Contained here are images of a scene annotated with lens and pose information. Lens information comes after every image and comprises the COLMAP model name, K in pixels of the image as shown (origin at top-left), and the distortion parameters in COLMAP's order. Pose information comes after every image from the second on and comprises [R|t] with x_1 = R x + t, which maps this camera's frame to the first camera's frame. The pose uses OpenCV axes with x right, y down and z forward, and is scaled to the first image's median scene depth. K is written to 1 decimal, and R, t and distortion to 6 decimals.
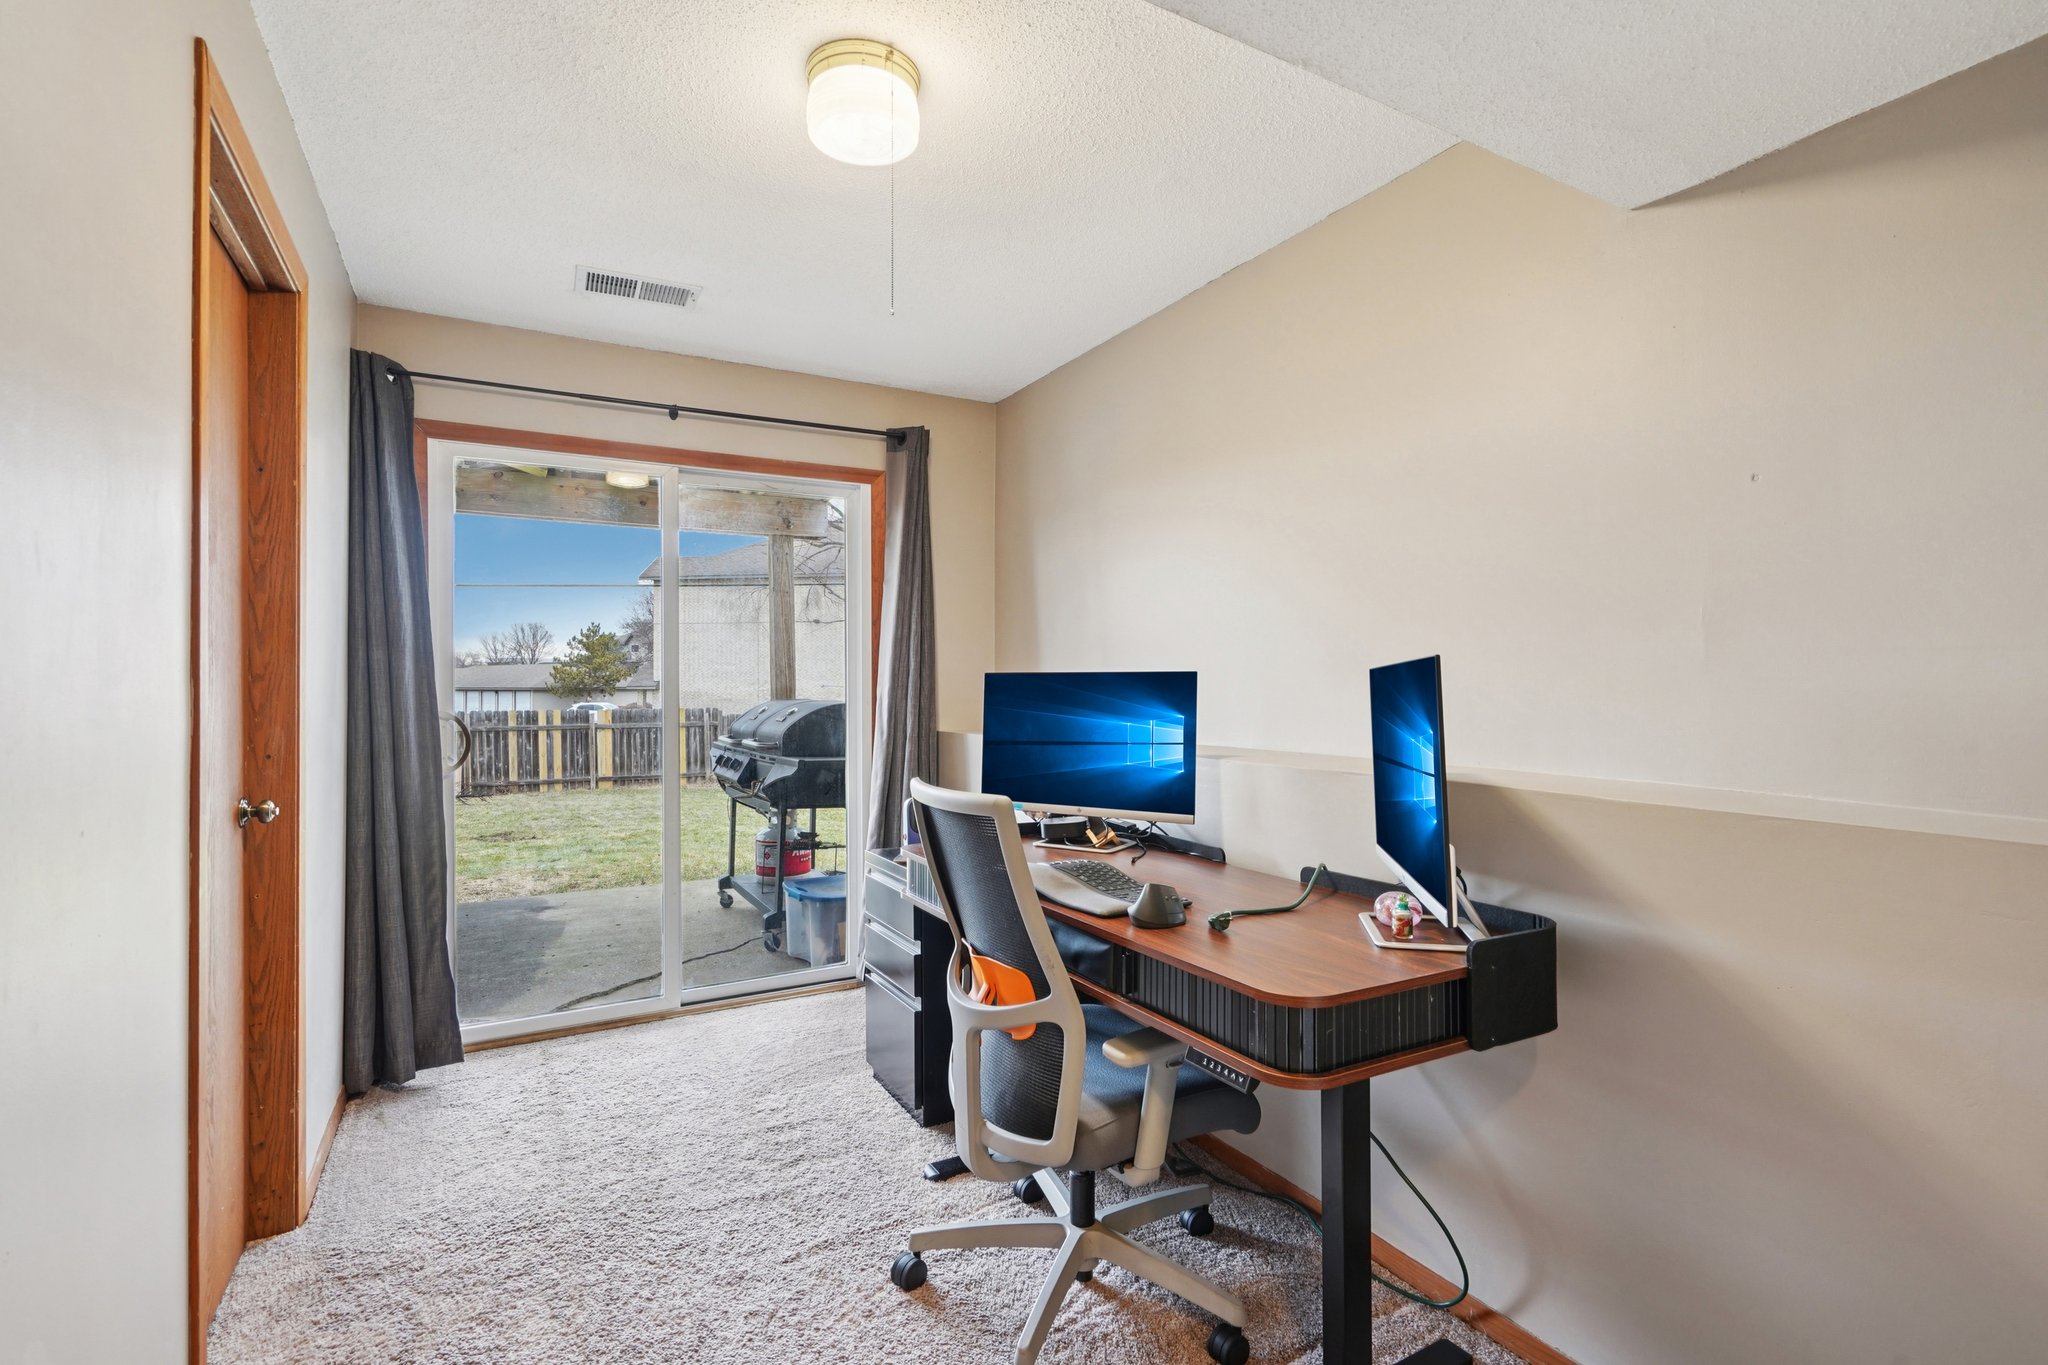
lens RADIAL K [[946.9, 0, 1020.9], [0, 946.9, 679.9], [0, 0, 1]] dist [-0.003463, 0.000714]
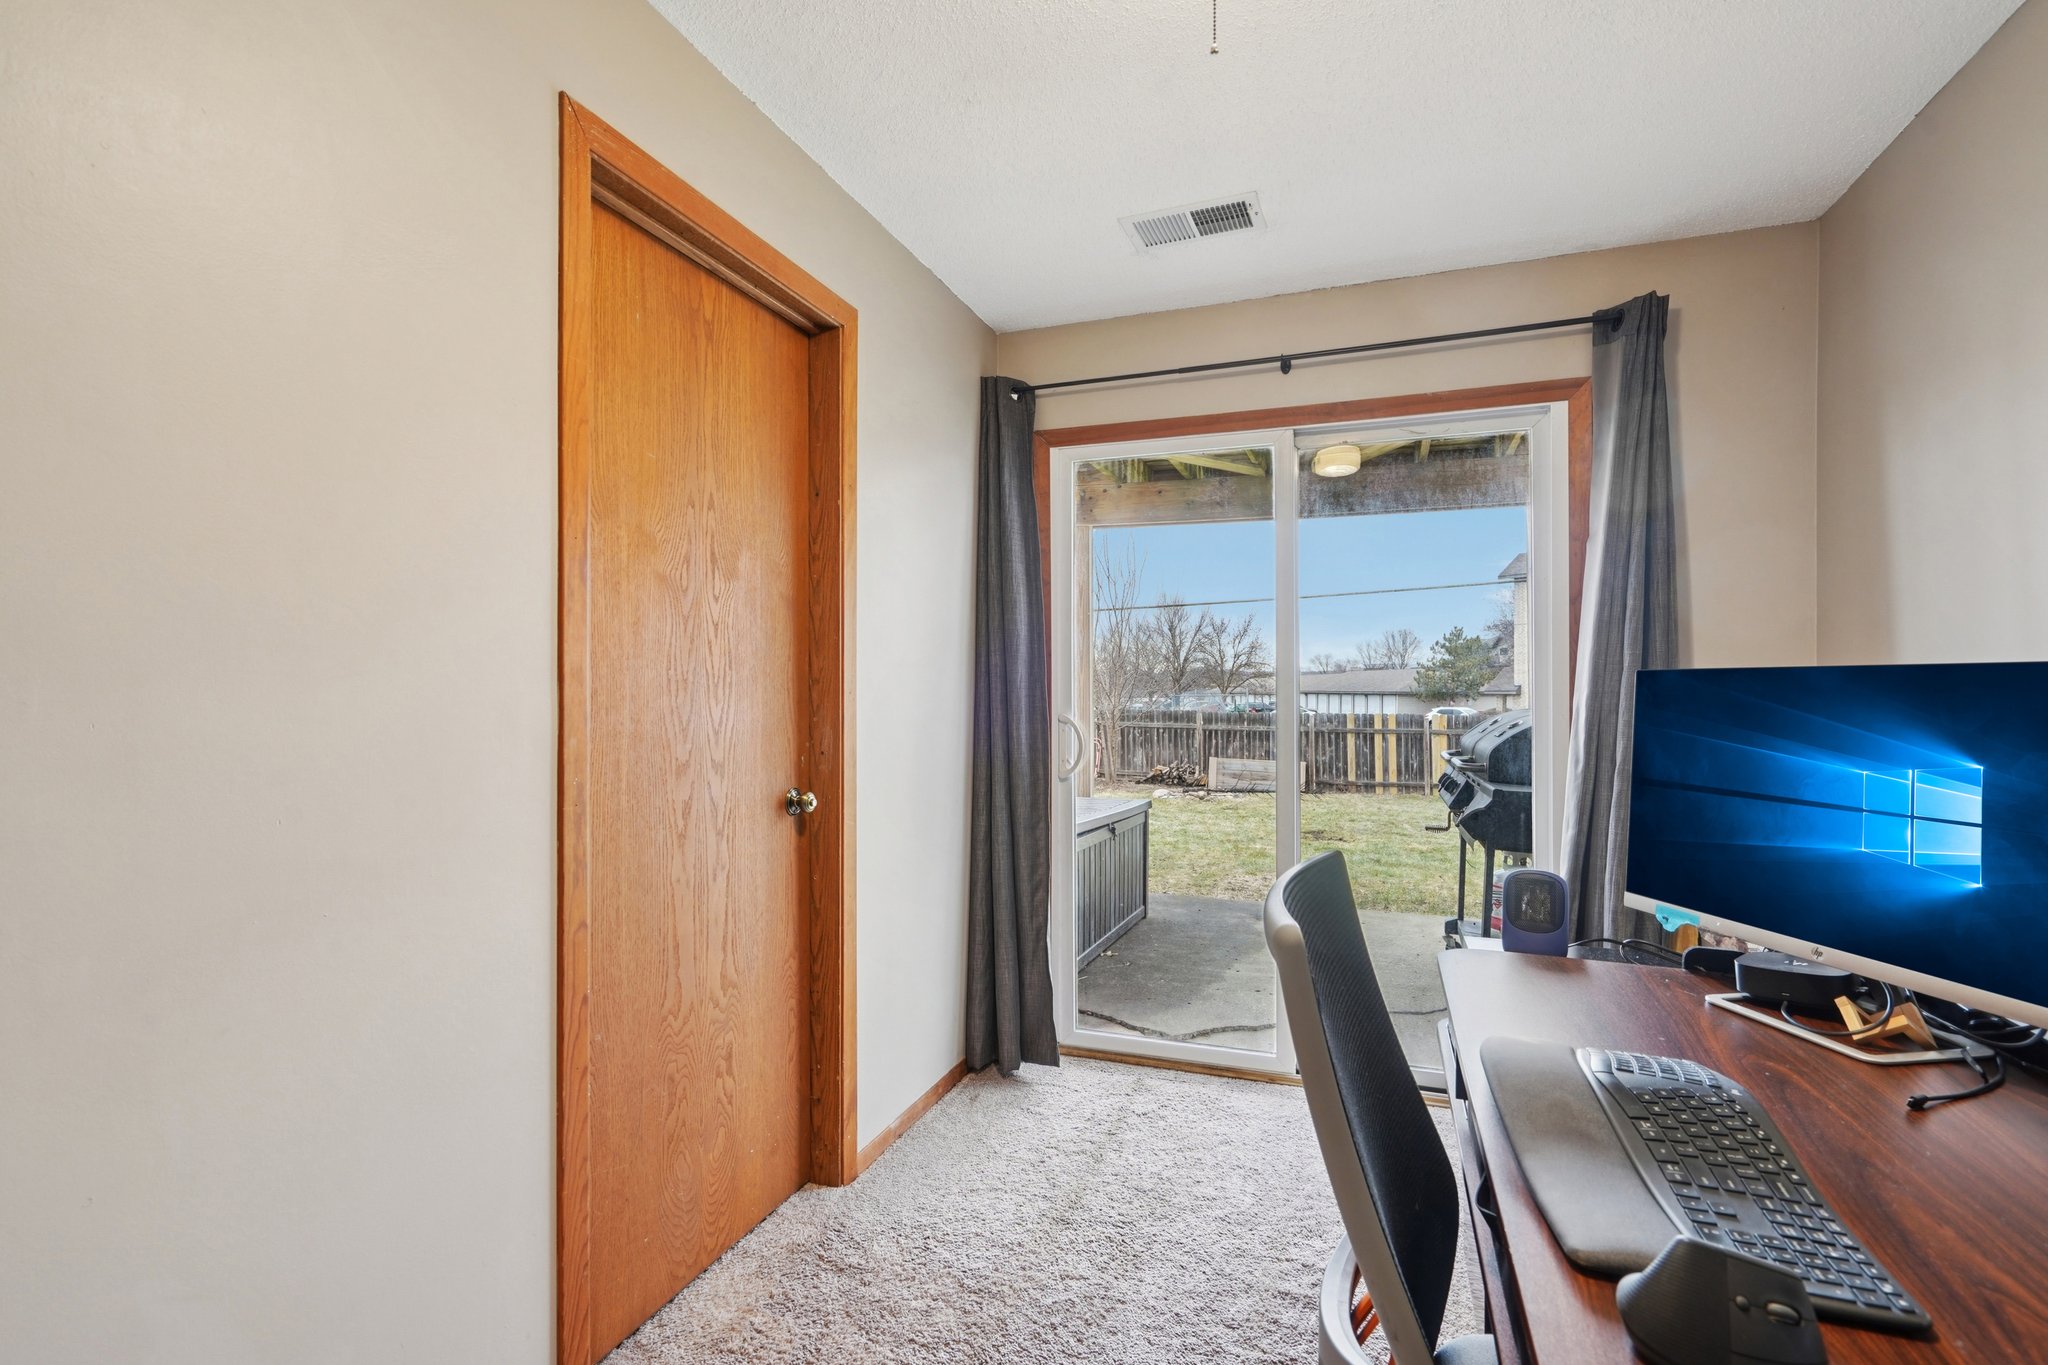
lens RADIAL K [[946.9, 0, 1016.4], [0, 946.9, 688.0], [0, 0, 1]] dist [-0.003463, 0.000714]
pose [[0.649562, 0.002936, -0.760303, 0.125151], [0.000155, 0.999992, 0.003994, 0.000852], [0.760309, -0.002712, 0.649556, 0.291000]]
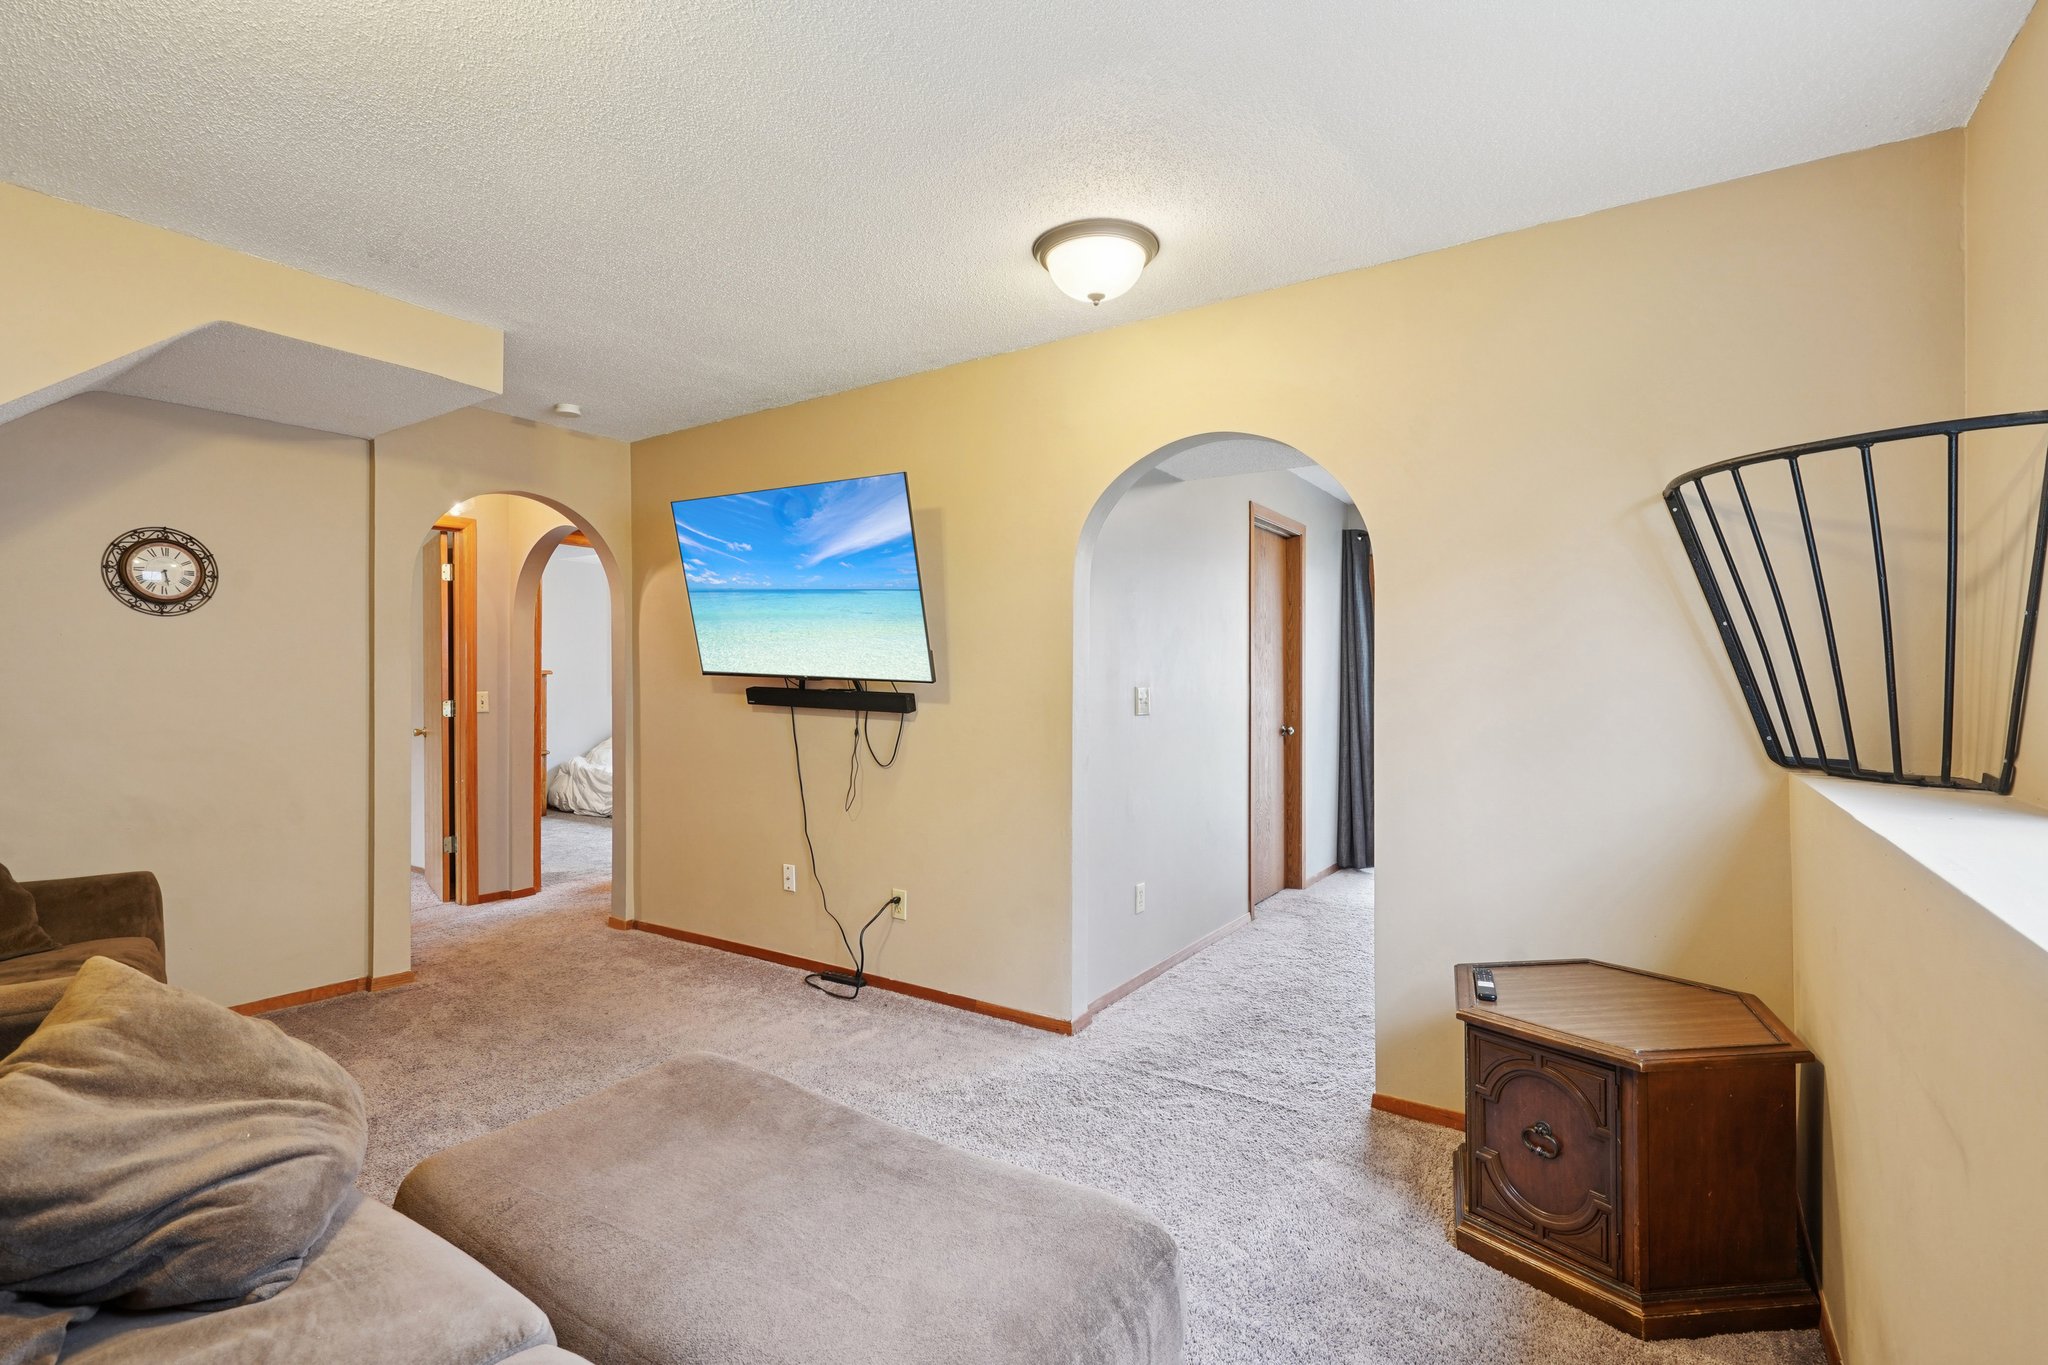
lens RADIAL K [[946.9, 0, 1022.9], [0, 946.9, 682.0], [0, 0, 1]] dist [-0.003463, 0.000714]
pose [[0.457903, 0.005905, -0.888982, 0.794898], [0.003247, 0.999960, 0.008314, -0.016857], [0.888996, -0.006694, 0.457866, -0.582137]]
